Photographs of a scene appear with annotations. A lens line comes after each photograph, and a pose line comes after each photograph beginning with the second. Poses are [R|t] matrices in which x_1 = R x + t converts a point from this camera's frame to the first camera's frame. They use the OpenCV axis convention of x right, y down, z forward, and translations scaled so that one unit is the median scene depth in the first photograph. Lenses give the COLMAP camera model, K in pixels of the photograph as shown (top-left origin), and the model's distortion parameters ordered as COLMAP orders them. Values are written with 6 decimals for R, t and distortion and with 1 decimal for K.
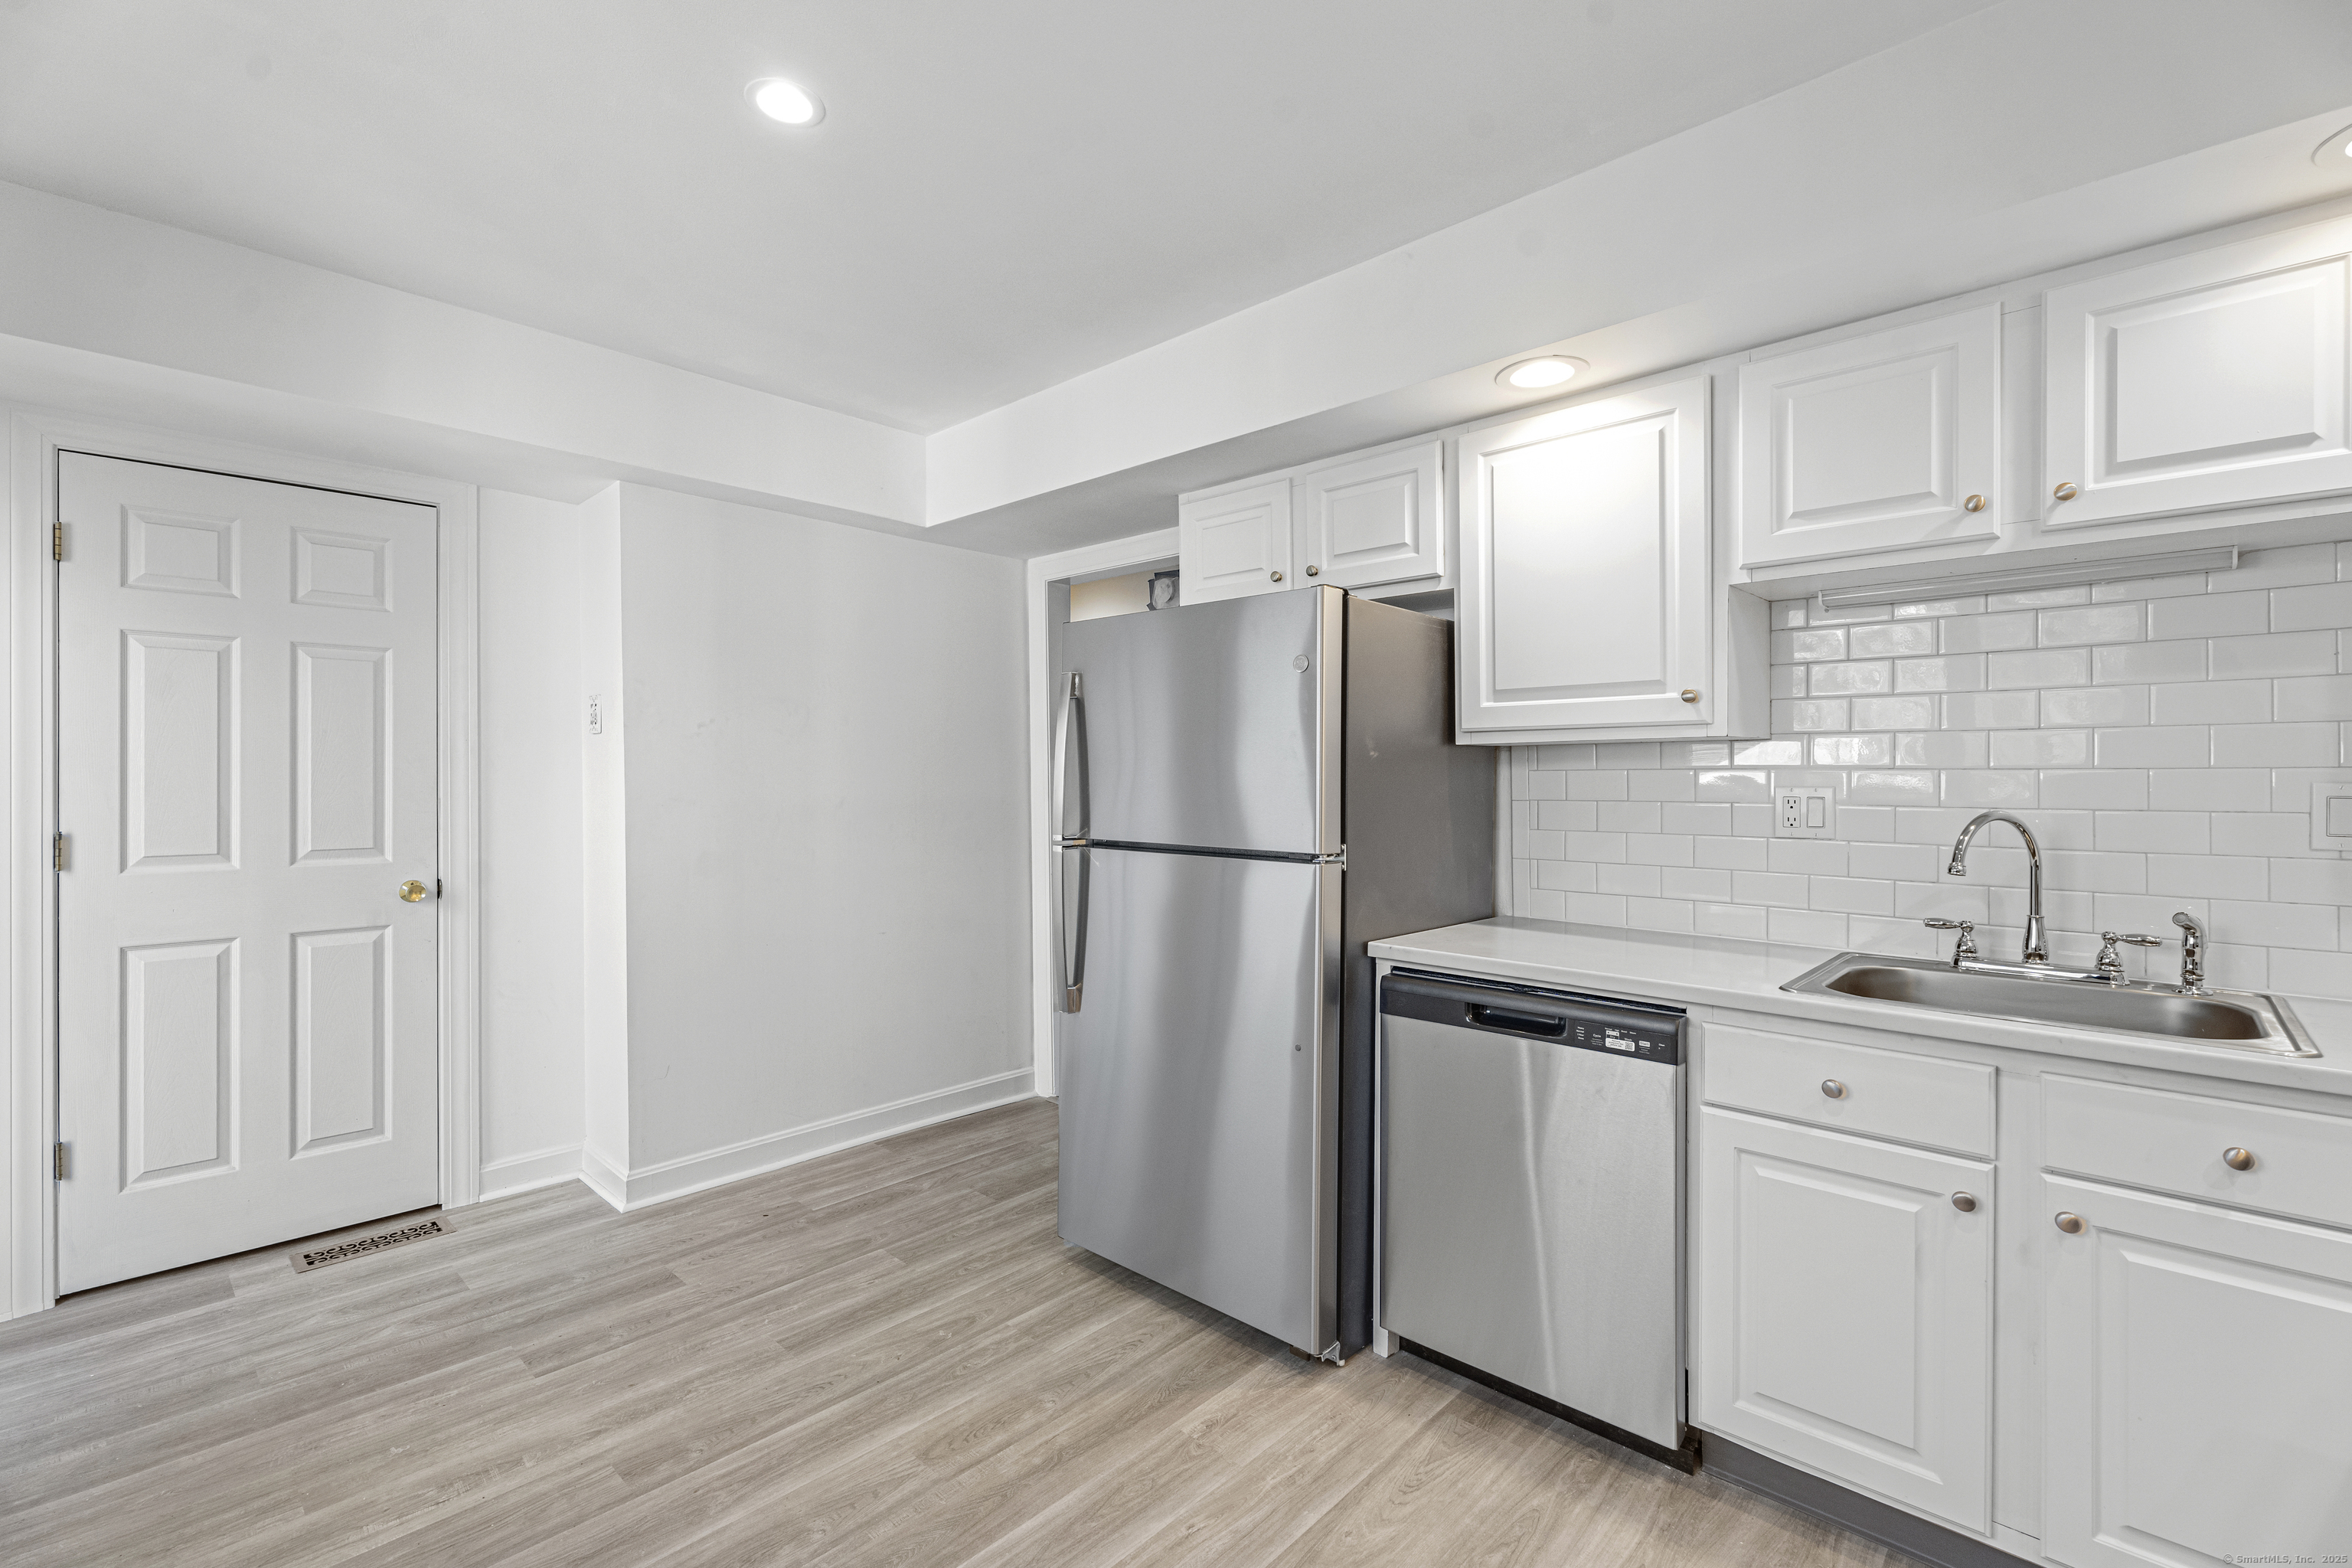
lens RADIAL K [[1039.3, 0, 1166.3], [0, 1039.3, 772.3], [0, 0, 1]] dist [0.000356, -0.000498]
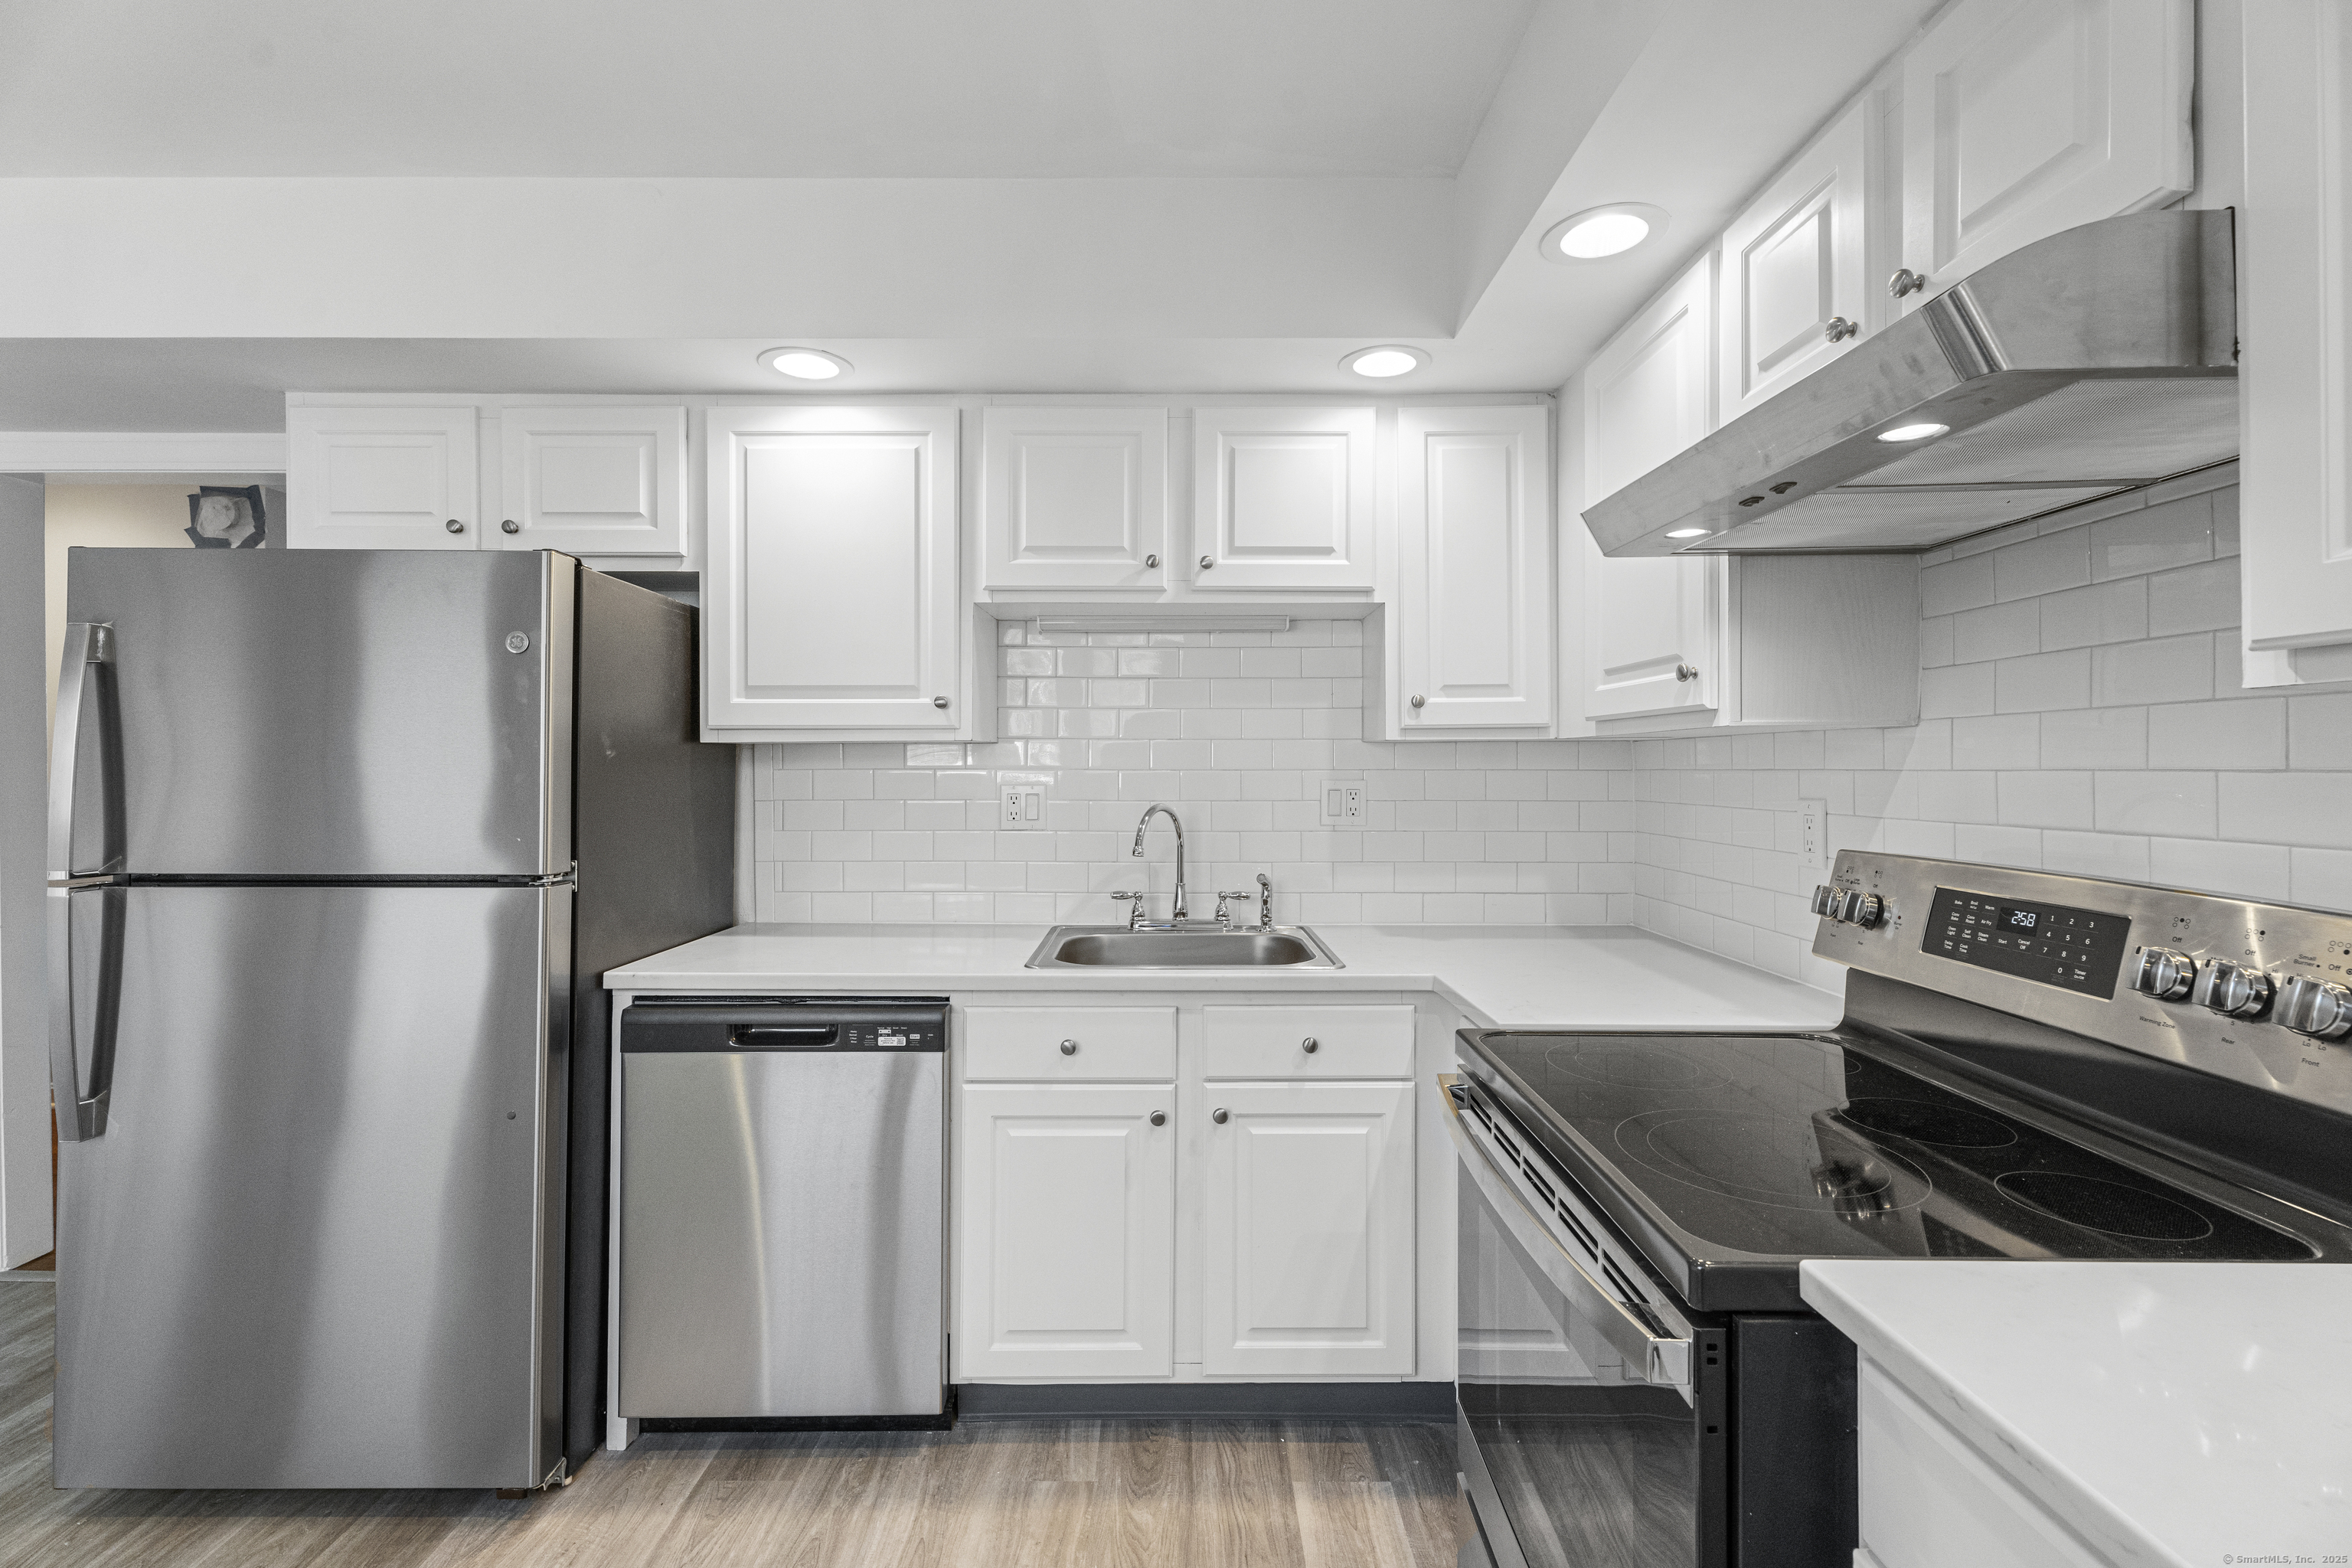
lens RADIAL K [[1039.3, 0, 1178.8], [0, 1039.3, 760.2], [0, 0, 1]] dist [0.000356, -0.000498]
pose [[0.718542, 0.004195, 0.695470, -0.066256], [-0.003031, 0.999991, -0.002901, -0.011649], [-0.695476, -0.000023, 0.718549, 0.059252]]
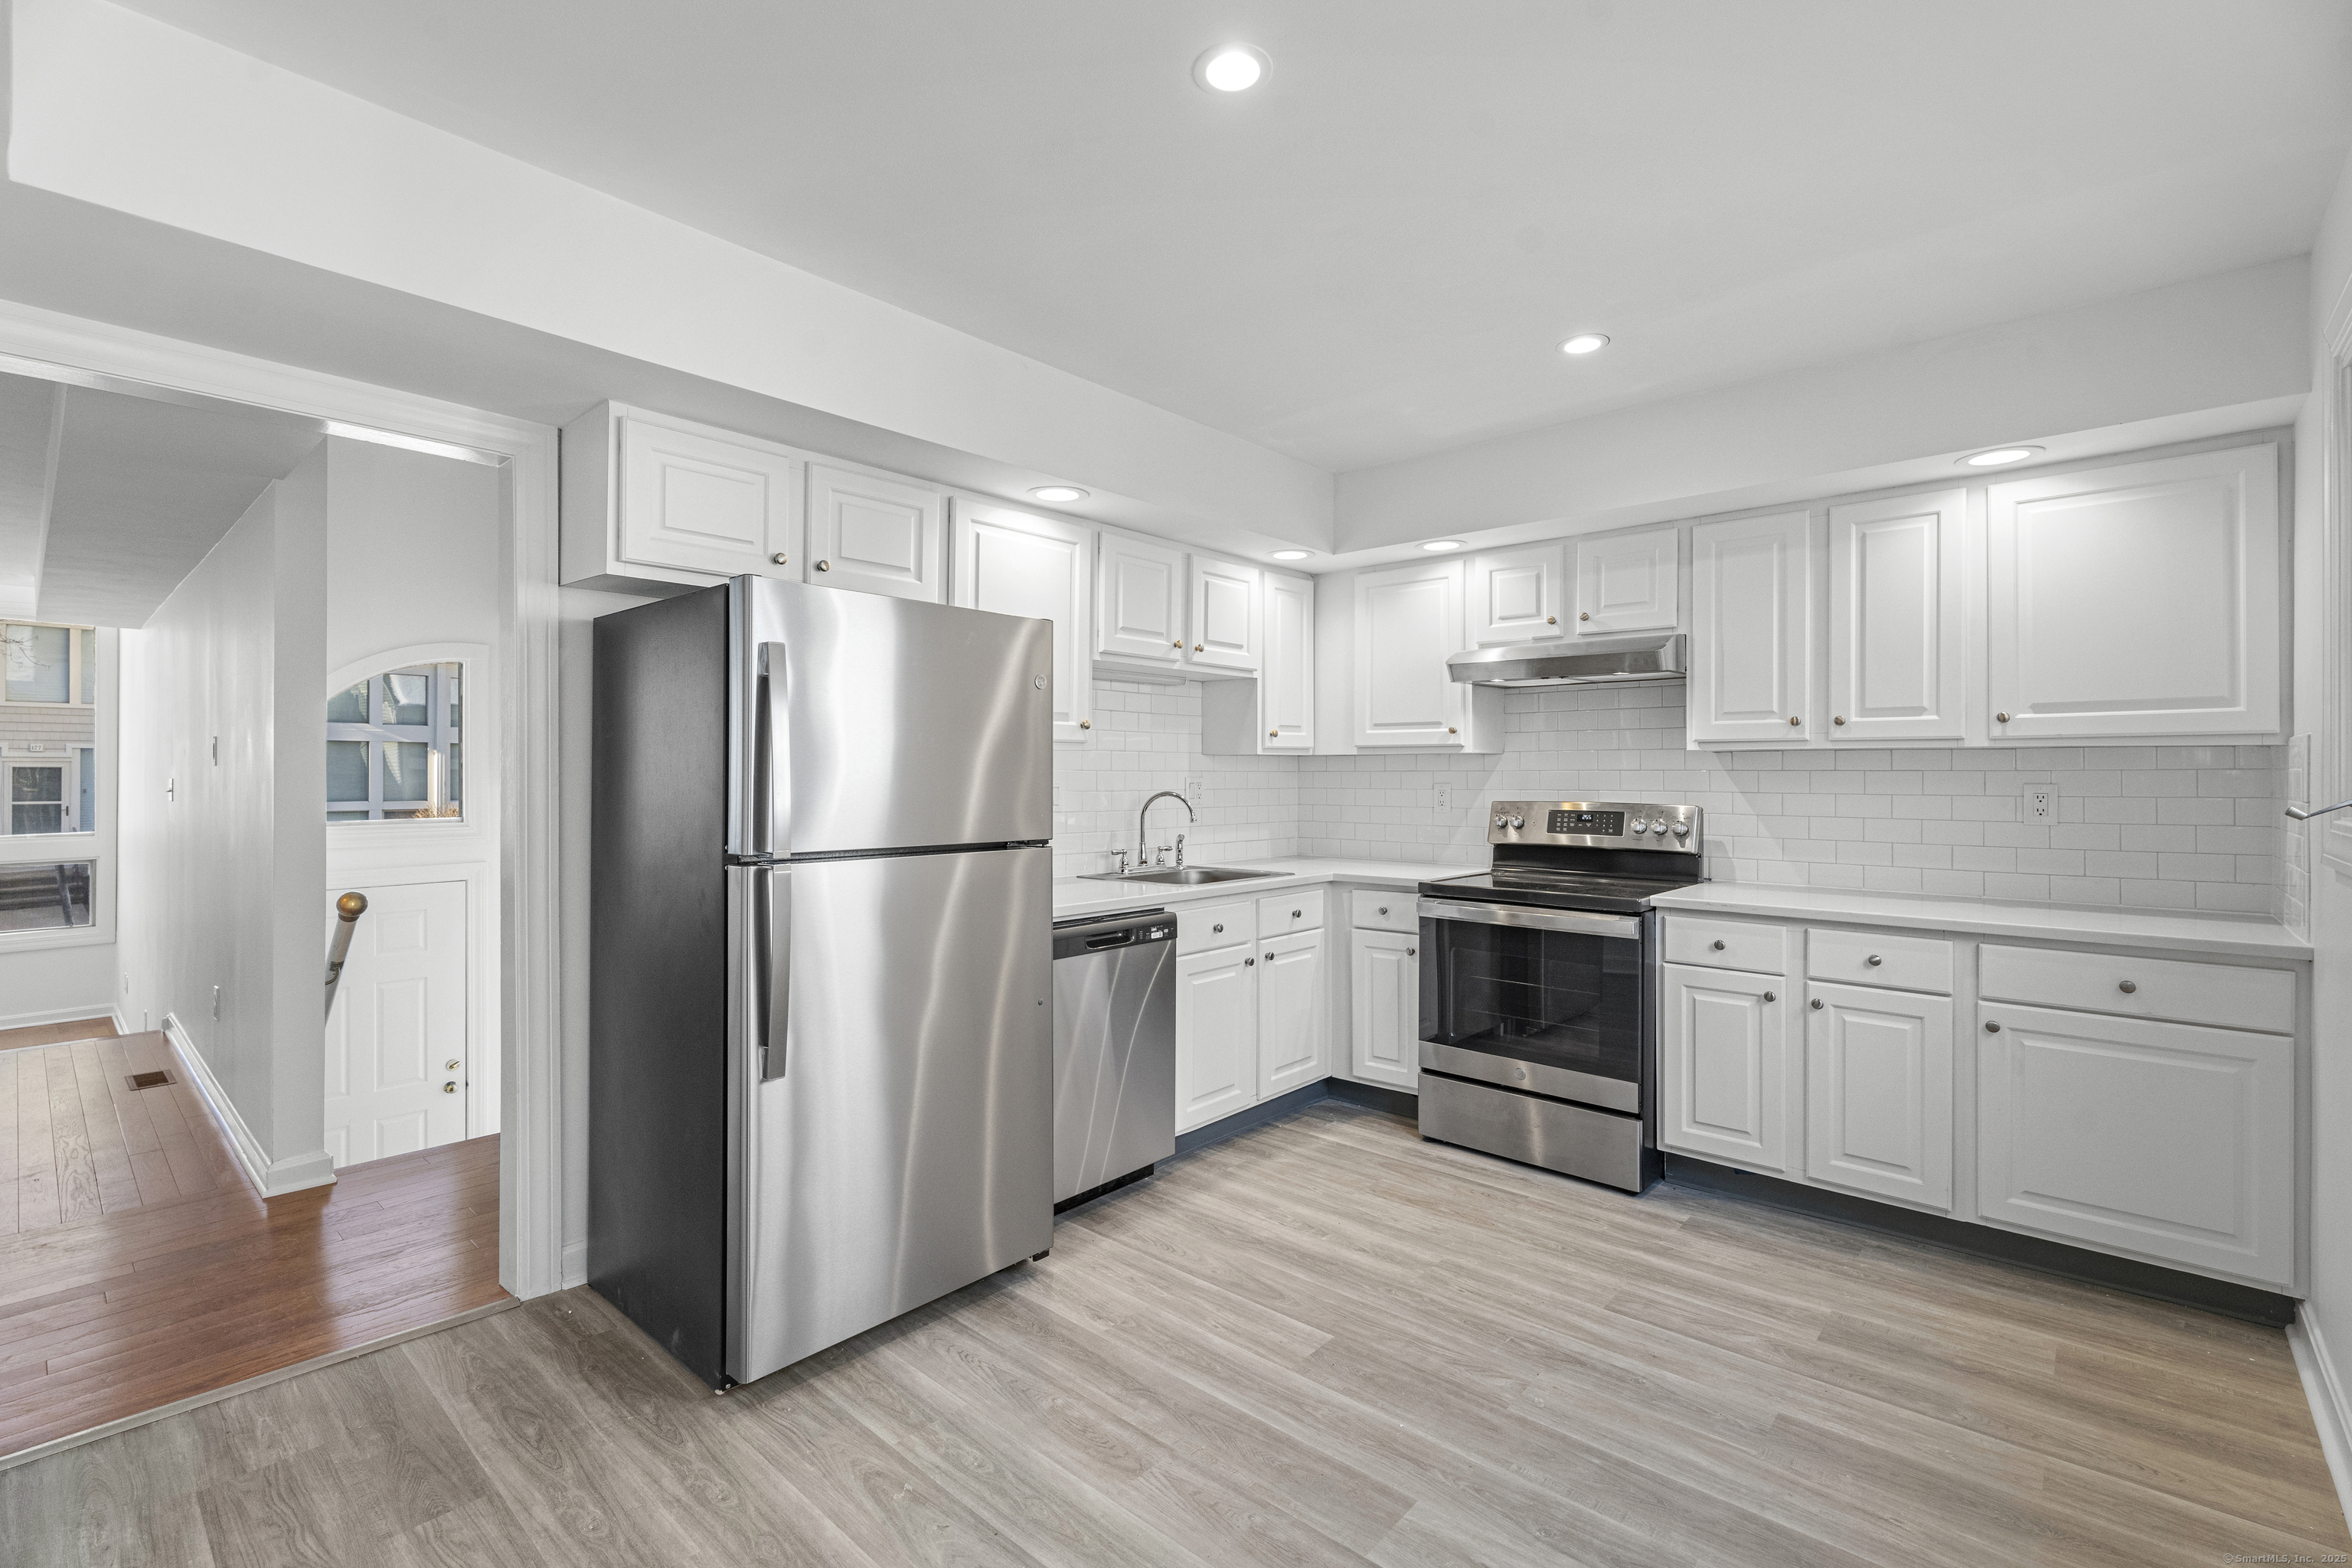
lens RADIAL K [[1039.3, 0, 1168.9], [0, 1039.3, 771.9], [0, 0, 1]] dist [0.000356, -0.000498]
pose [[-0.030489, 0.000670, 0.999535, -1.121768], [-0.005744, 0.999983, -0.000846, -0.000414], [-0.999519, -0.005767, -0.030485, 0.928024]]
